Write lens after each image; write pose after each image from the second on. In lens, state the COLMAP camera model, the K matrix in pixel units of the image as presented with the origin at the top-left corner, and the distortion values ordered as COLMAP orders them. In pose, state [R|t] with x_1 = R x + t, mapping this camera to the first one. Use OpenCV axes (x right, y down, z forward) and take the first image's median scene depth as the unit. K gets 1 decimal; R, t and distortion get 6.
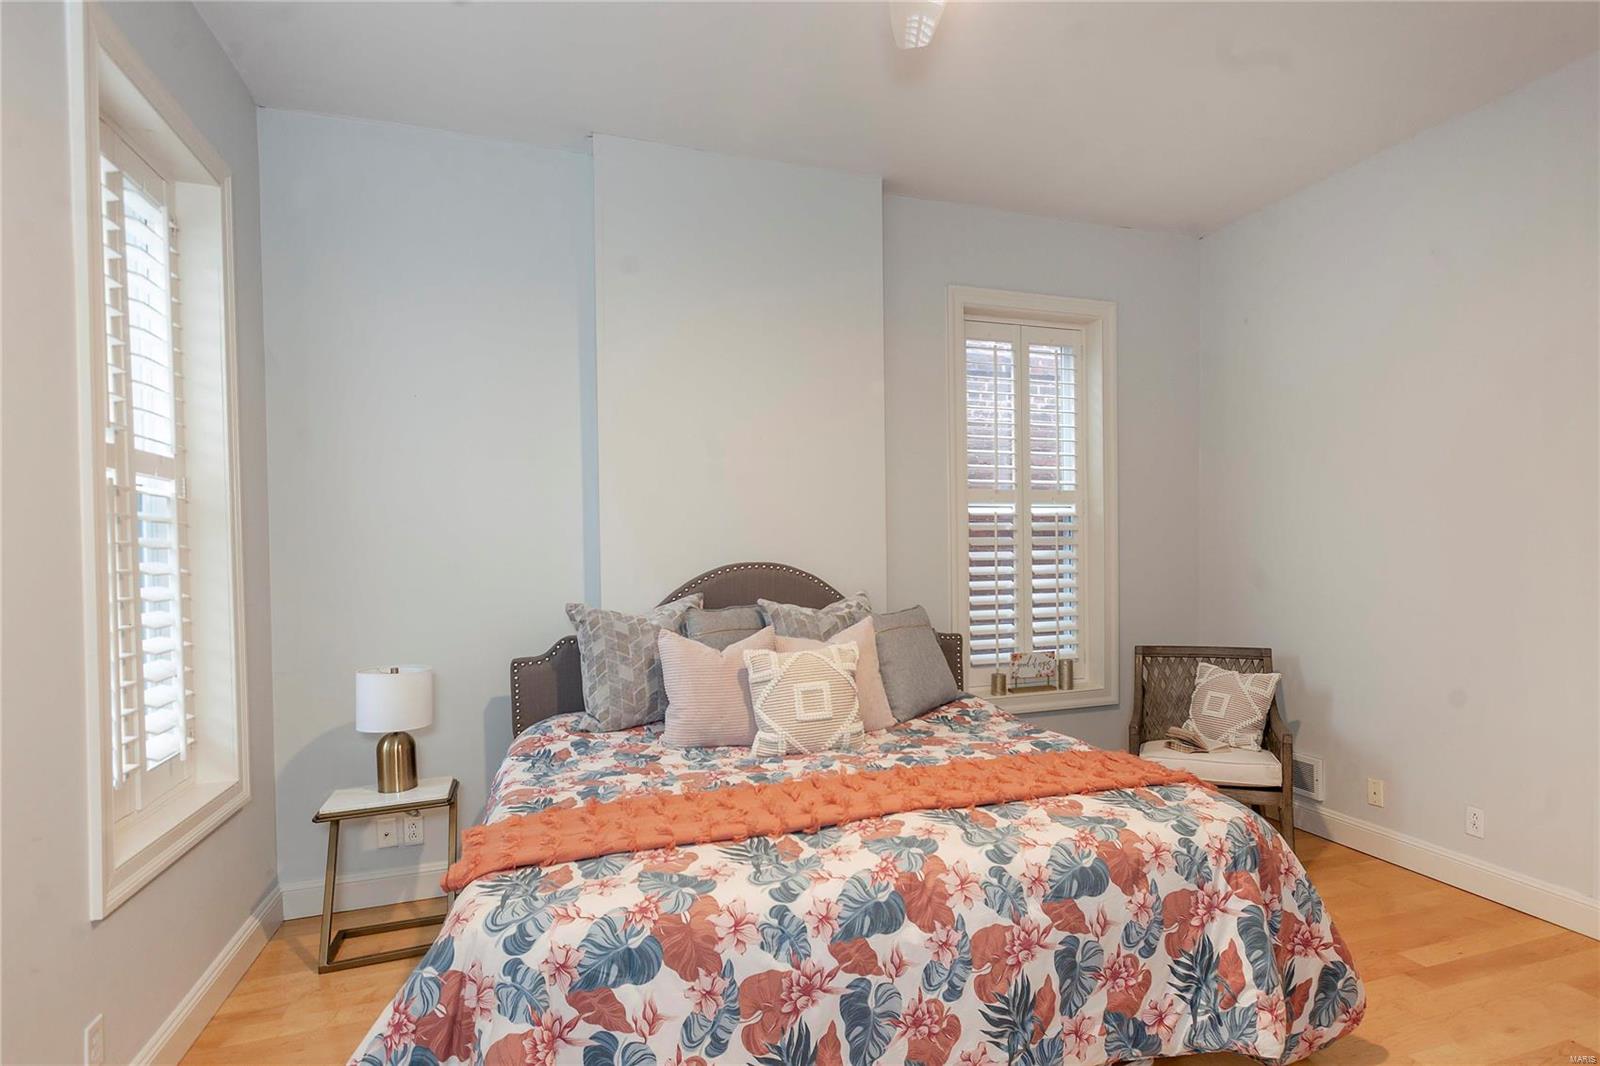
lens RADIAL K [[779.3, 0, 800.0], [0, 779.3, 533.0], [0, 0, 1]] dist [0.033364, 0.000040]
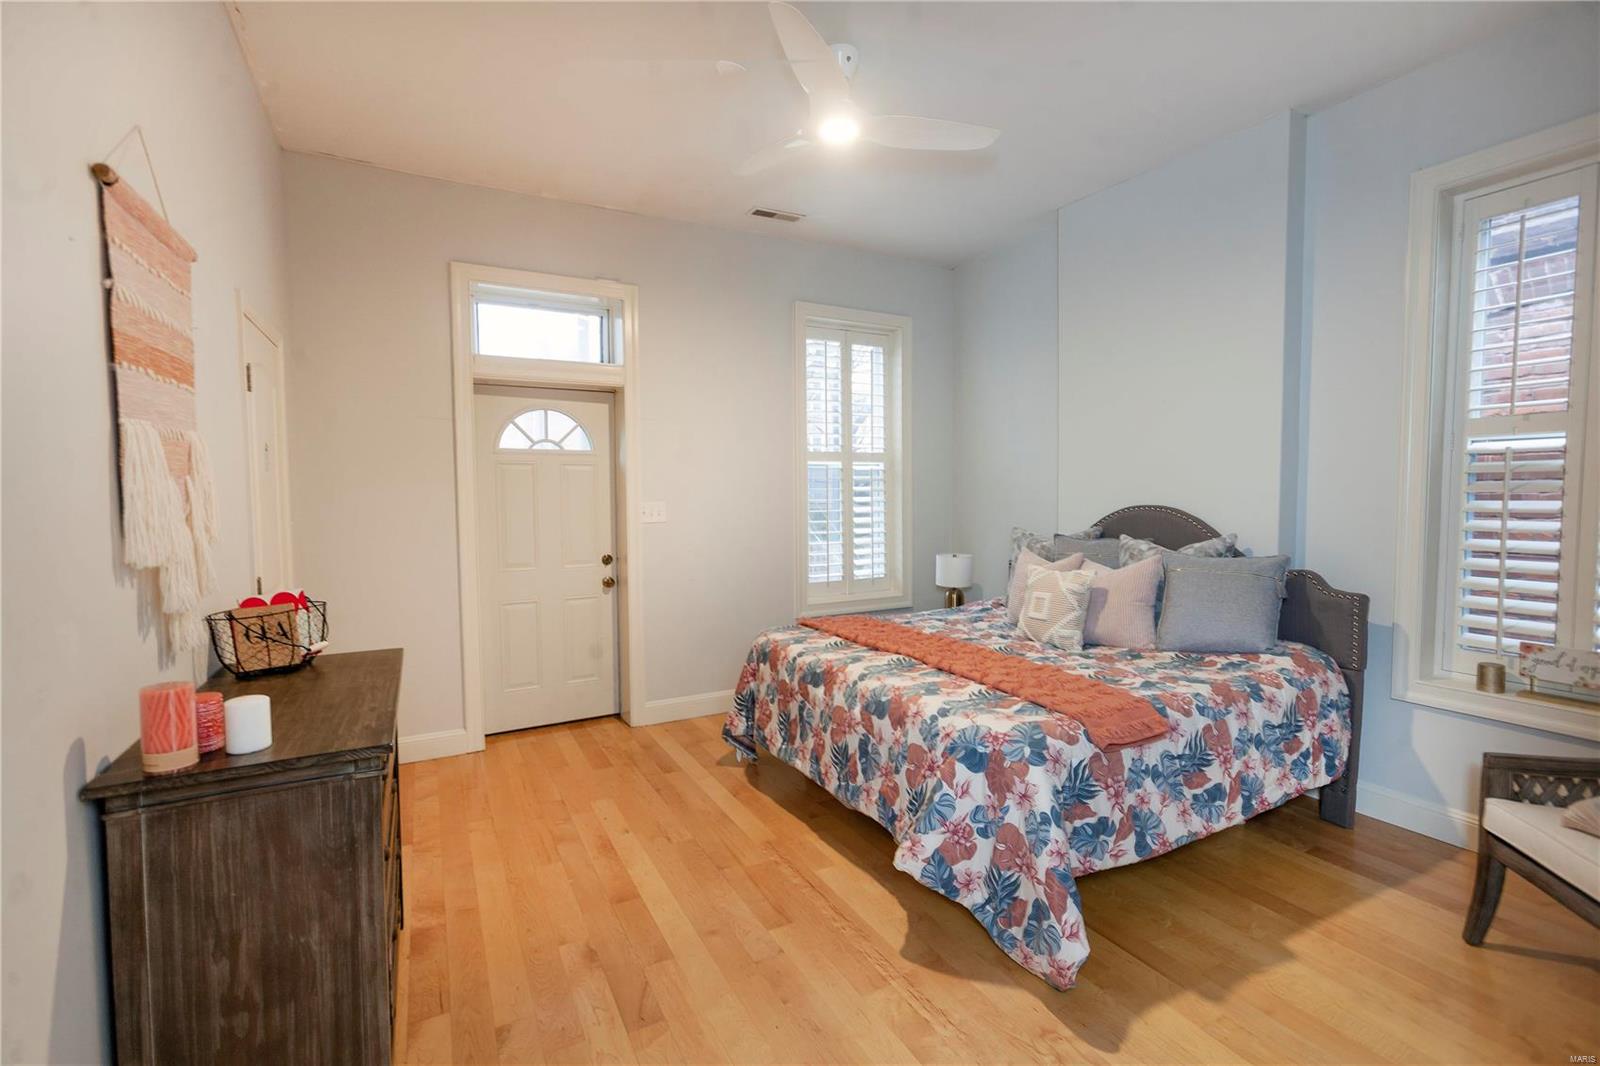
lens RADIAL K [[739.4, 0, 792.0], [0, 739.4, 516.9], [0, 0, 1]] dist [-0.001704, 0.000292]
pose [[0.156702, 0.053721, -0.986184, 1.611900], [0.006567, 0.998441, 0.055432, -0.010457], [0.987624, -0.015162, 0.156105, 0.569630]]
